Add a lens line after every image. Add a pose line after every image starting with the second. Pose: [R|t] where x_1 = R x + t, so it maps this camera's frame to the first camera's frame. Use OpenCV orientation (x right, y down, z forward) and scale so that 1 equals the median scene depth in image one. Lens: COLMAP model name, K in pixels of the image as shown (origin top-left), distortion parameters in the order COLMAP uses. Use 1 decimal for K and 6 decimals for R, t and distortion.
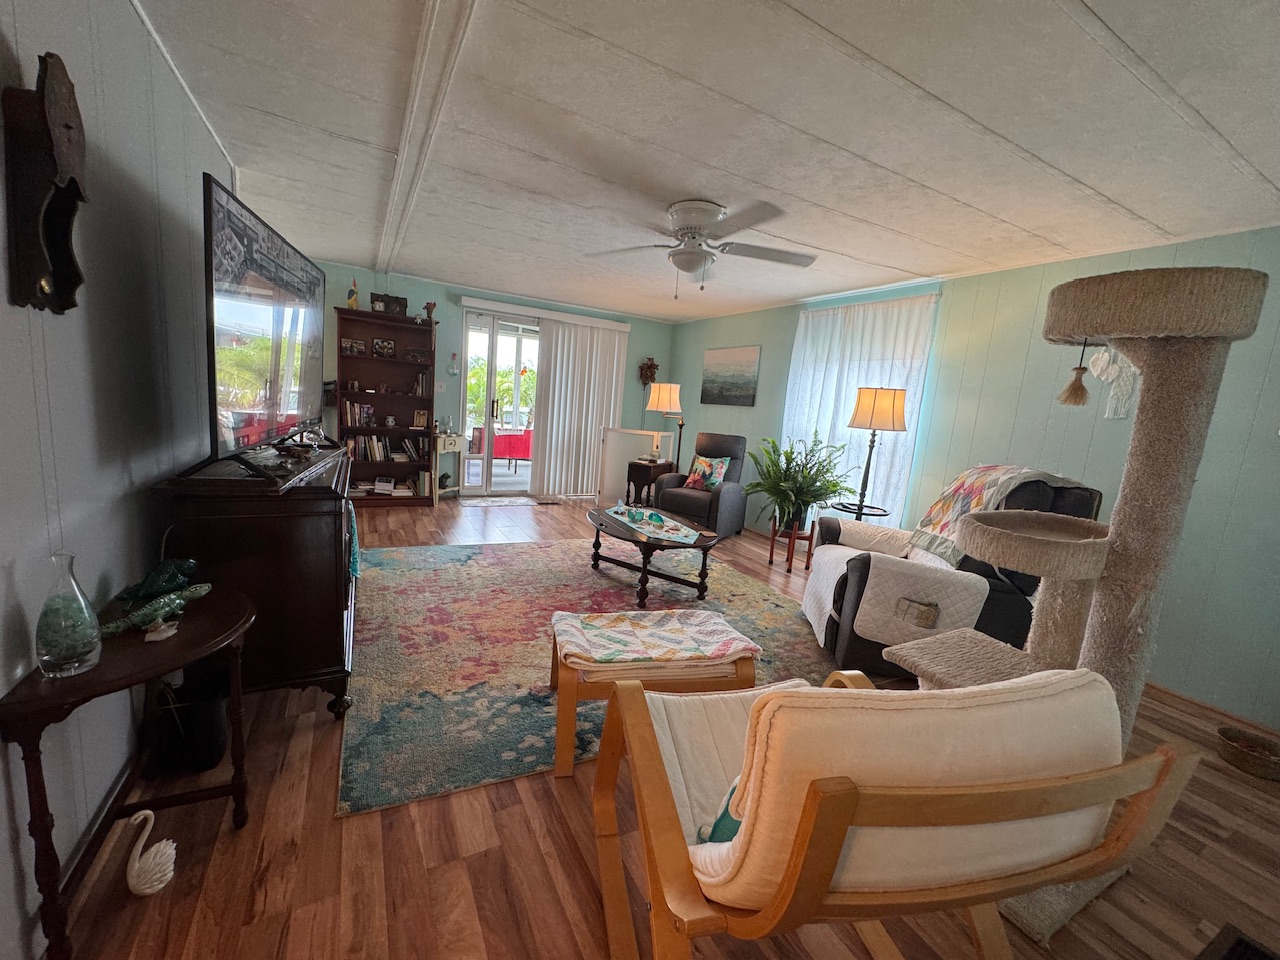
lens RADIAL K [[513.9, 0, 640.0], [0, 513.9, 480.0], [0, 0, 1]] dist [-0.008264, 0.002774]
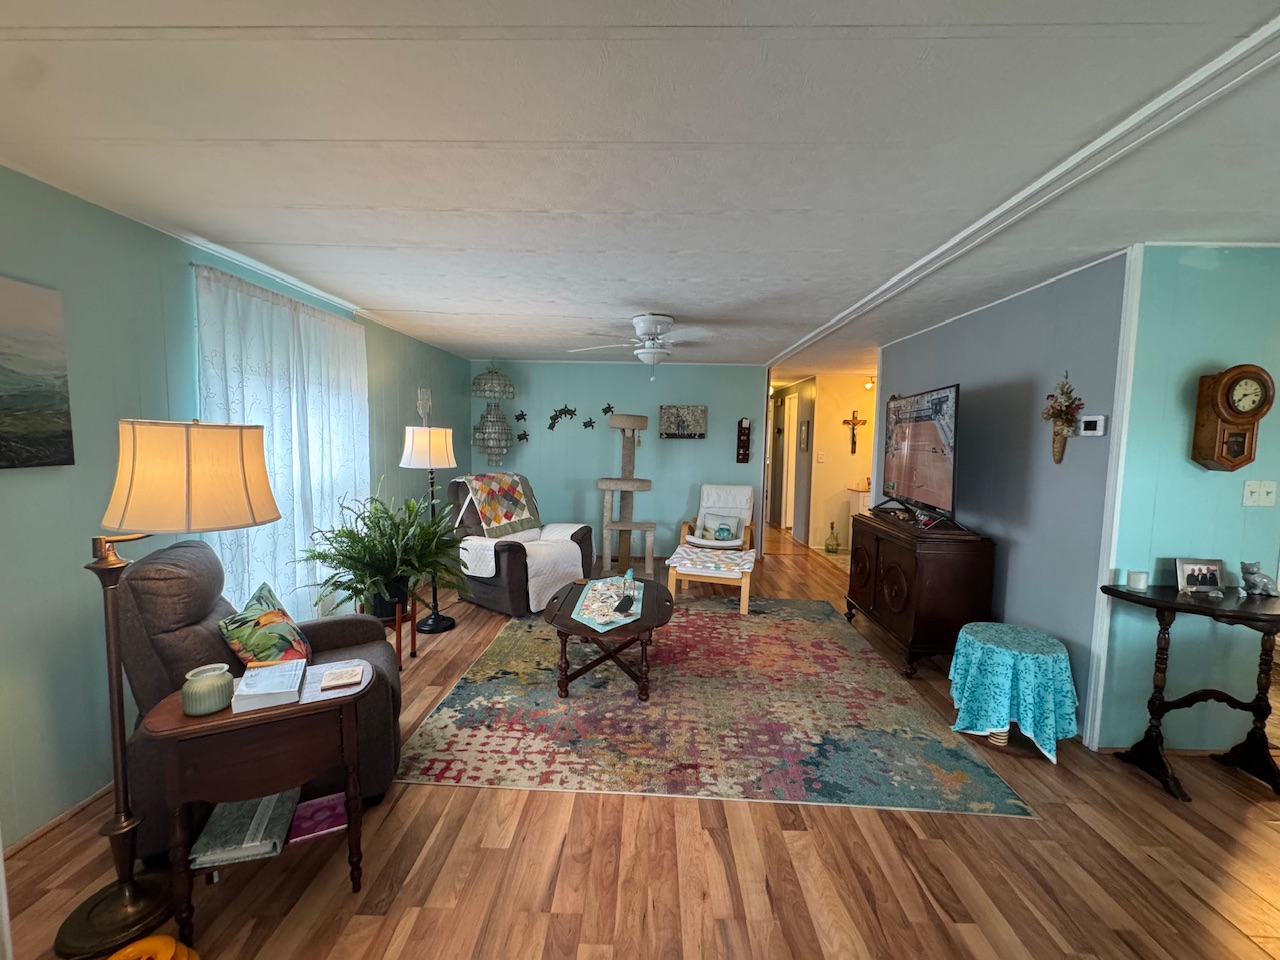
lens RADIAL K [[513.9, 0, 640.0], [0, 513.9, 480.0], [0, 0, 1]] dist [-0.008264, 0.002774]
pose [[-0.861199, -0.142674, 0.487832, -0.482891], [-0.012045, 0.965253, 0.261040, -0.394669], [-0.508124, 0.218932, -0.832994, 1.883082]]
